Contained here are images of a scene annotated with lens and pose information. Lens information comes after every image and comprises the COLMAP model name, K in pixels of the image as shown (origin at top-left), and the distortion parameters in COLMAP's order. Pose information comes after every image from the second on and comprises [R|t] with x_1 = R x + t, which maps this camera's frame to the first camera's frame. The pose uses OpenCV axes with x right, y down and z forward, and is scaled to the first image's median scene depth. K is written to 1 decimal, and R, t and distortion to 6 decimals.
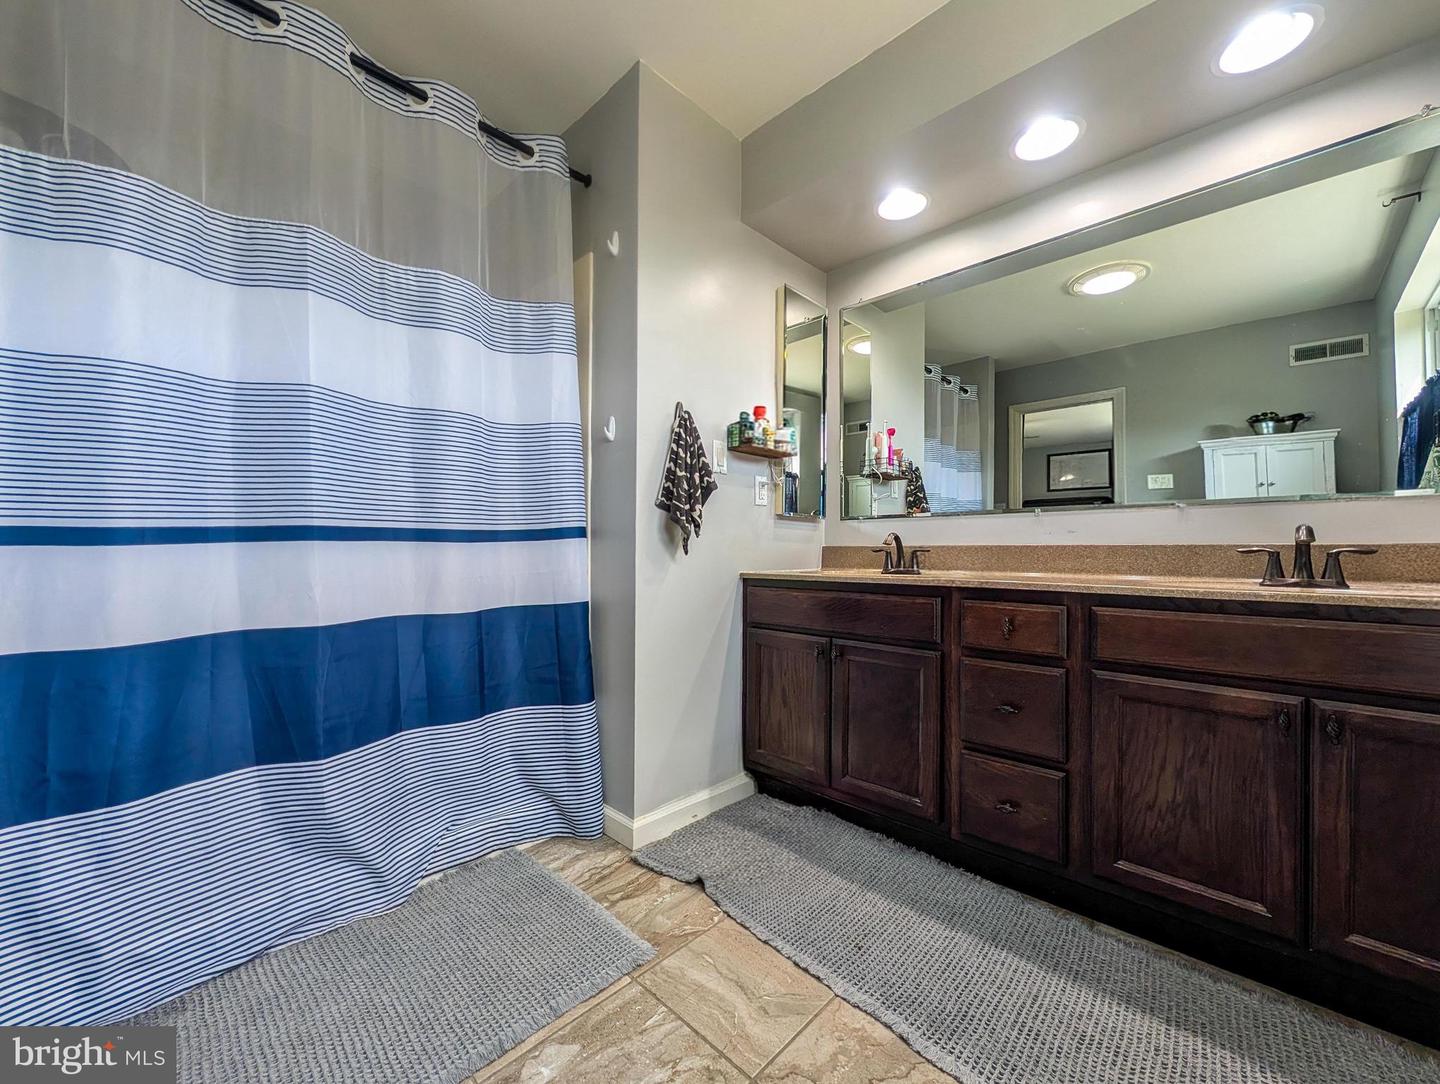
lens RADIAL K [[592.1, 0, 717.2], [0, 592.1, 568.1], [0, 0, 1]] dist [-0.059142, -0.000029]
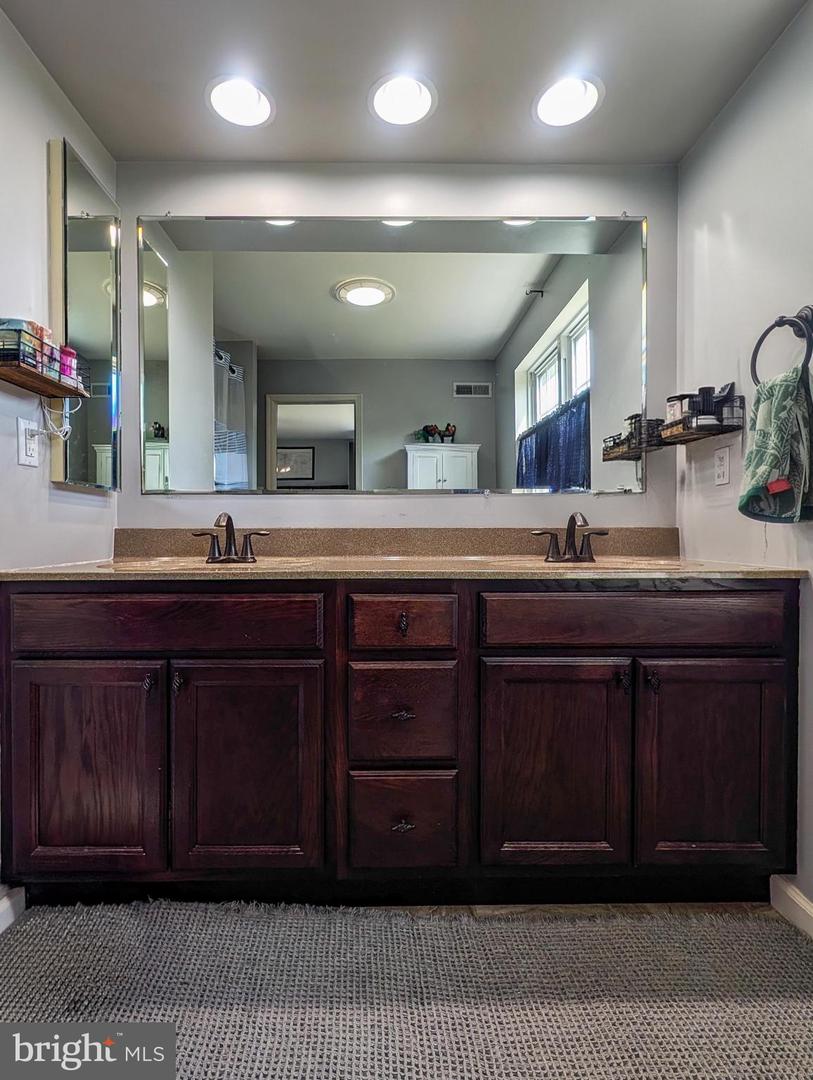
lens RADIAL K [[473.4, 0, 303.3], [0, 473.4, 537.2], [0, 0, 1]] dist [-0.002650, -0.000082]
pose [[0.702316, -0.016748, 0.711668, -0.091444], [0.021284, 0.999770, 0.002524, -0.025336], [-0.711547, 0.013375, 0.702511, 0.465834]]
